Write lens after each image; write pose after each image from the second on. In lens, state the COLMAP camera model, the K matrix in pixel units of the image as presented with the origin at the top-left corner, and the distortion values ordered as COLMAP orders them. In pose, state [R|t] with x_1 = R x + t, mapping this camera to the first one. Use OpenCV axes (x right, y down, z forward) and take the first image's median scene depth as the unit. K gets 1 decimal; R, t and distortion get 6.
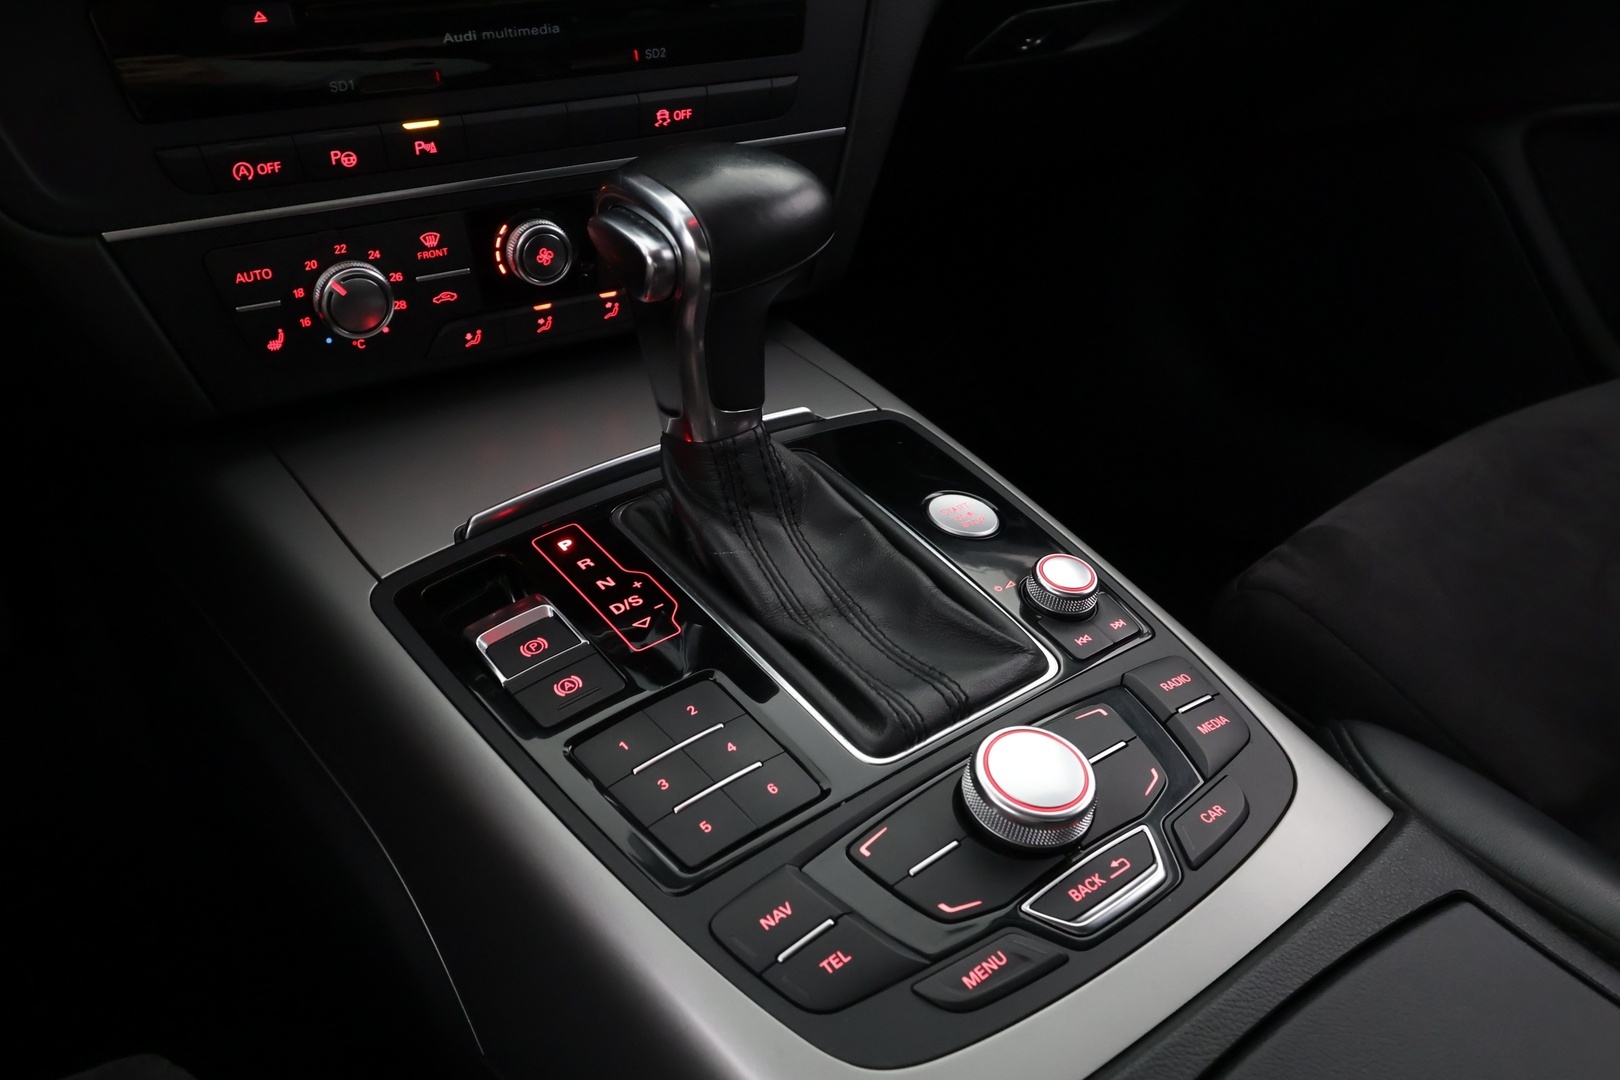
lens RADIAL K [[1275.4, 0, 805.6], [0, 1275.4, 539.6], [0, 0, 1]] dist [0.002157, 0.002465]
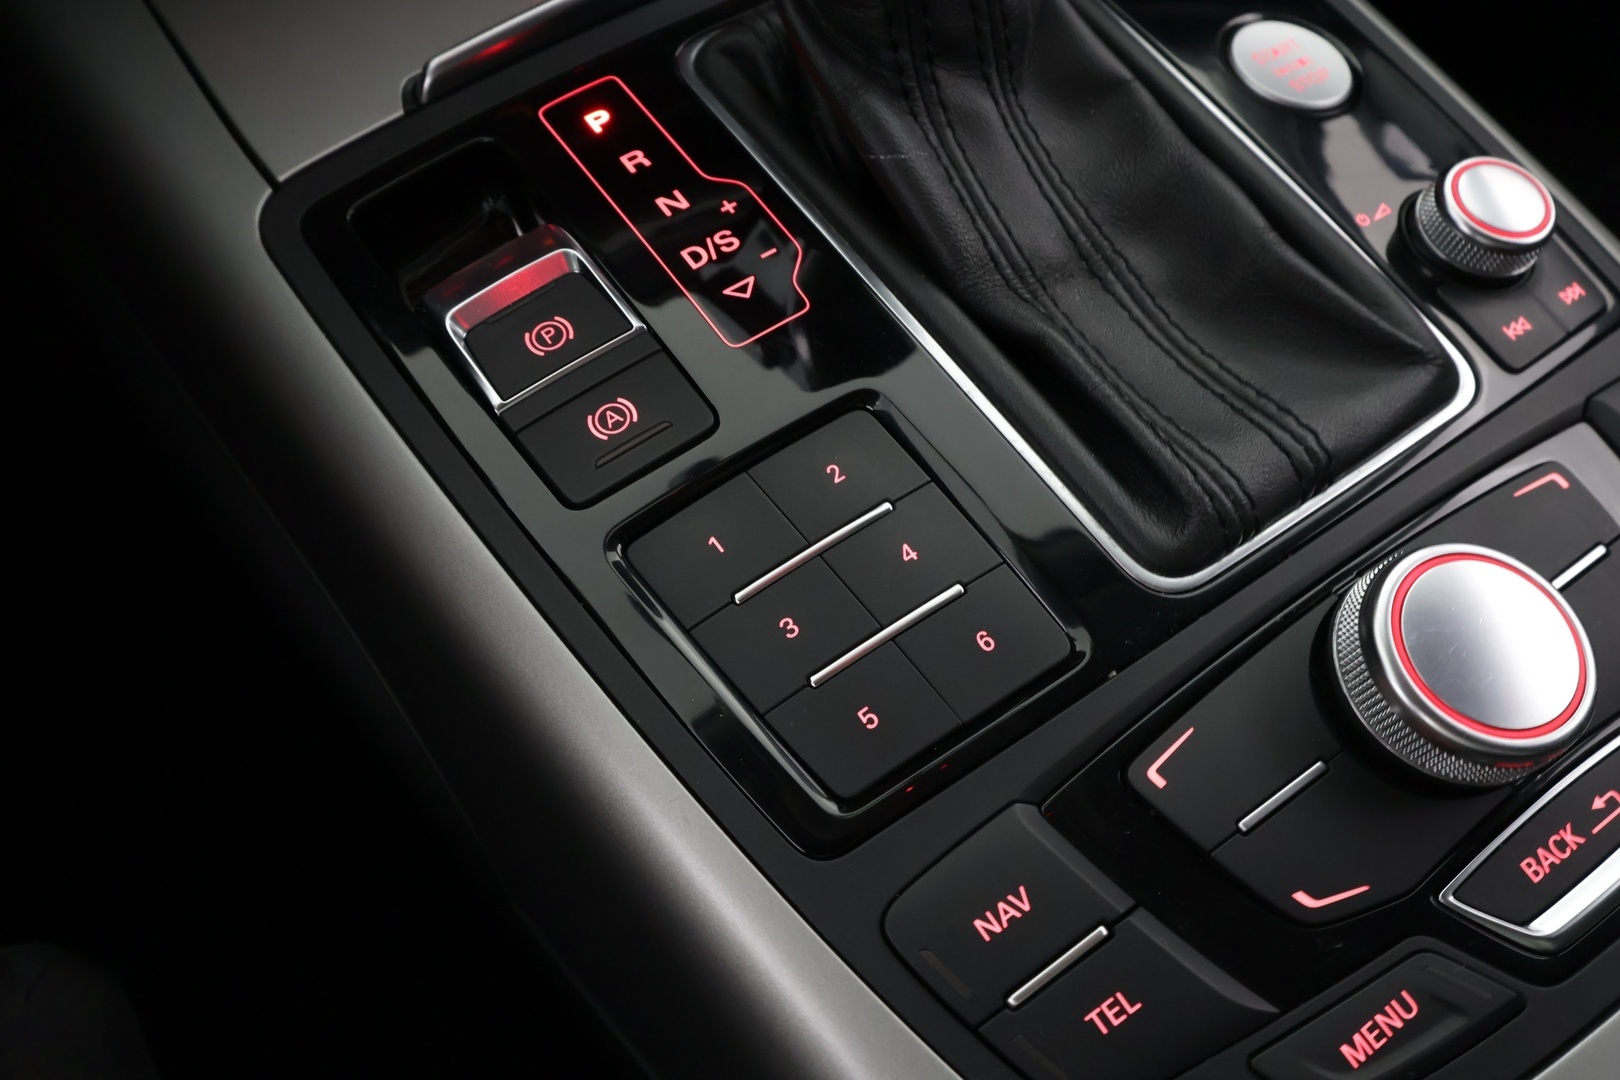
lens RADIAL K [[1275.4, 0, 810.4], [0, 1275.4, 546.0], [0, 0, 1]] dist [0.002157, 0.002465]
pose [[0.998871, 0.034590, -0.032550, -0.070638], [-0.018311, 0.912773, 0.408056, -0.056303], [0.043825, -0.407000, 0.912376, 0.418200]]
